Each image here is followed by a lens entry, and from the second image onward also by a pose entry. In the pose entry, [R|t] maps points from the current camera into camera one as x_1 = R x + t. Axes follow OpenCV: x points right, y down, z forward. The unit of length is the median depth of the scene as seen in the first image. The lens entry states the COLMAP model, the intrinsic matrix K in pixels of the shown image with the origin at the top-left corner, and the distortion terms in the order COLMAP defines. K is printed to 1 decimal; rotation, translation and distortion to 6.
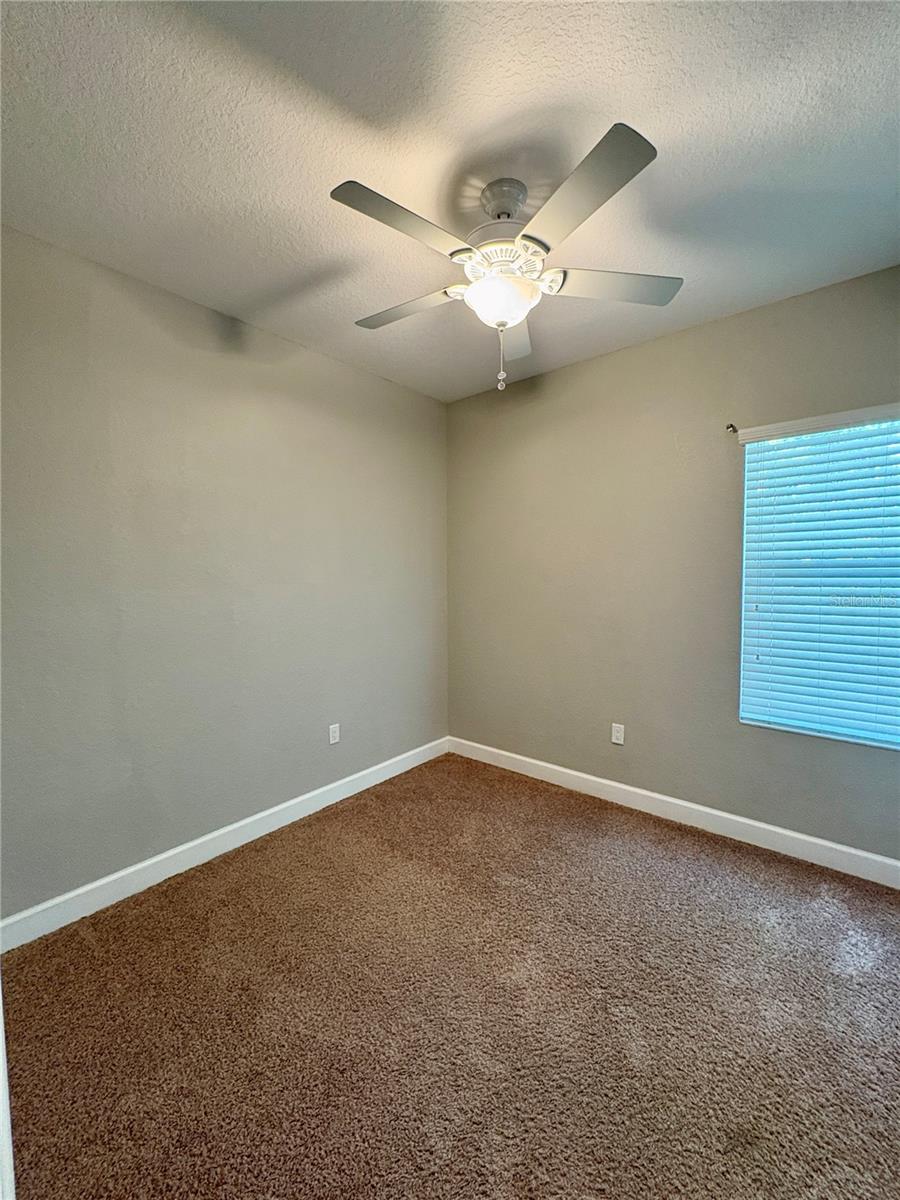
lens RADIAL K [[478.5, 0, 443.5], [0, 478.5, 594.9], [0, 0, 1]] dist [-0.001279, 0.000541]
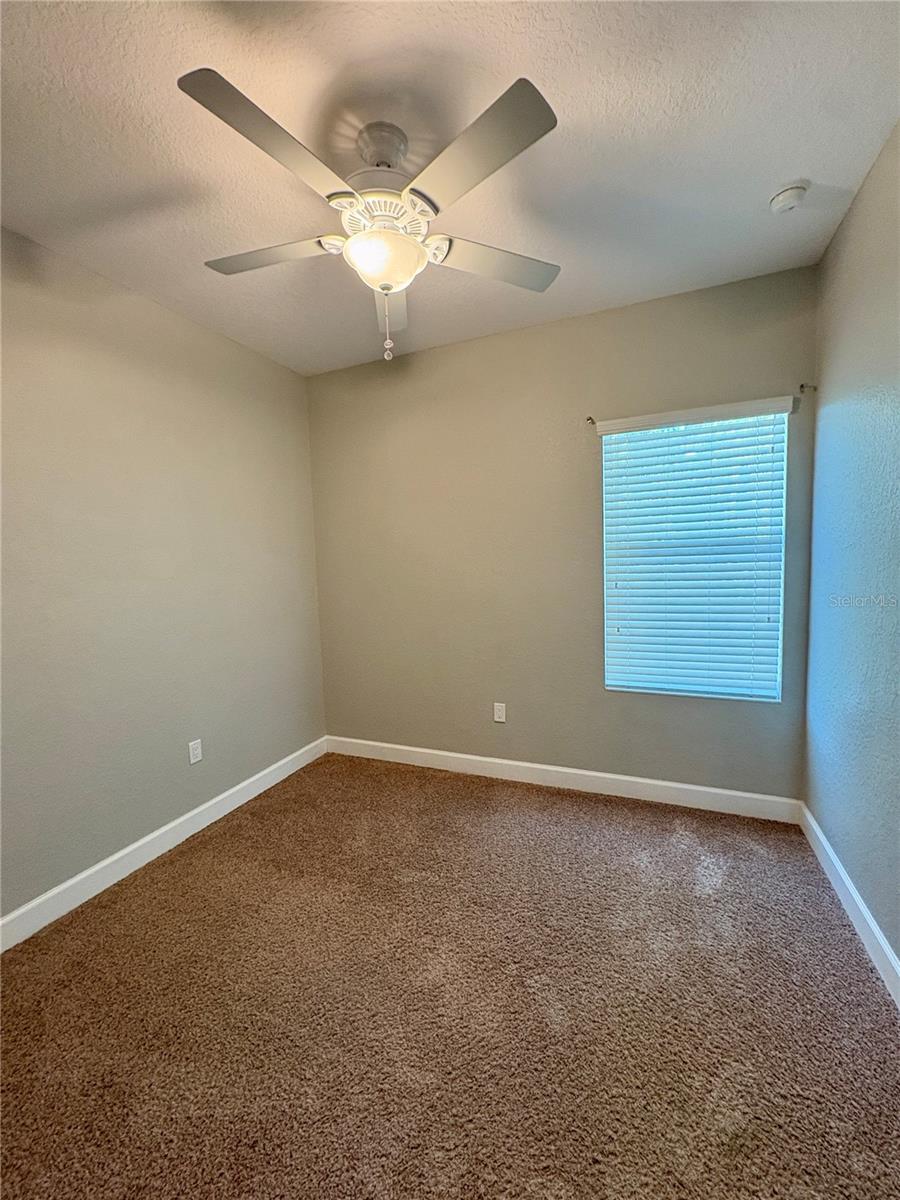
lens RADIAL K [[478.5, 0, 443.8], [0, 478.5, 596.6], [0, 0, 1]] dist [-0.001279, 0.000541]
pose [[0.953699, -0.048172, 0.296879, -0.074665], [0.040240, 0.998652, 0.032776, 0.000932], [-0.298058, -0.019312, 0.954352, 0.080733]]
